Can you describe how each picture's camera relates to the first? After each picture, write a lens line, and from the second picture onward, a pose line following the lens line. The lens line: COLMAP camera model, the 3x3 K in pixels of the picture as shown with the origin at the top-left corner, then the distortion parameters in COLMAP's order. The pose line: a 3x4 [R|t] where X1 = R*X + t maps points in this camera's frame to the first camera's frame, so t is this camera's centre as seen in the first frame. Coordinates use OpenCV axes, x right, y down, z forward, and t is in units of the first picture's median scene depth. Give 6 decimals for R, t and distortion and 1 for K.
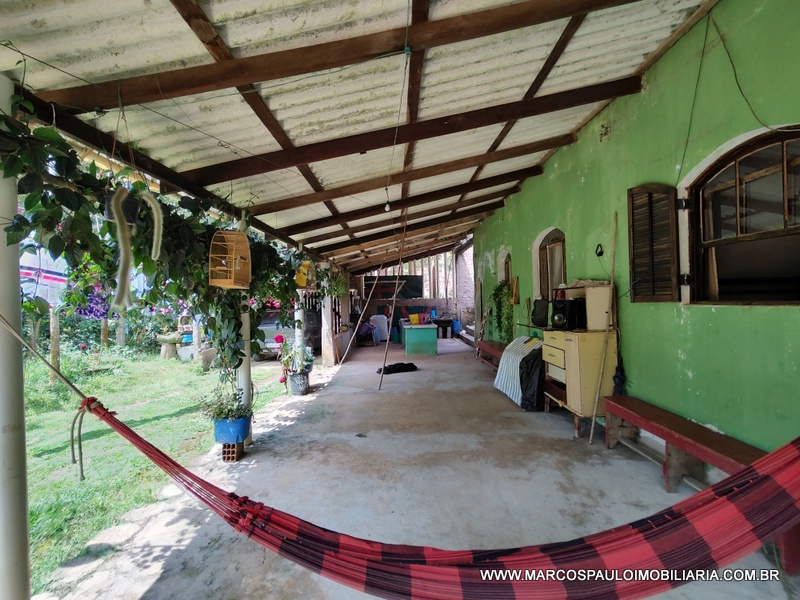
lens RADIAL K [[393.5, 0, 402.9], [0, 393.5, 297.6], [0, 0, 1]] dist [-0.007795, 0.004953]
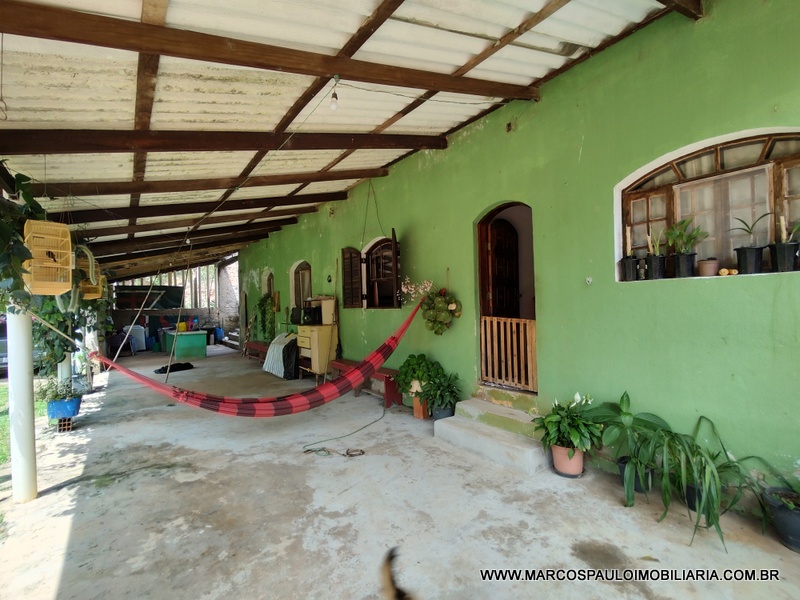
lens RADIAL K [[393.5, 0, 402.1], [0, 393.5, 302.4], [0, 0, 1]] dist [-0.007795, 0.004953]
pose [[0.820950, 0.002820, 0.570994, -0.134891], [0.004928, 0.999916, -0.012022, 0.003900], [-0.570979, 0.012683, 0.820866, -0.361156]]
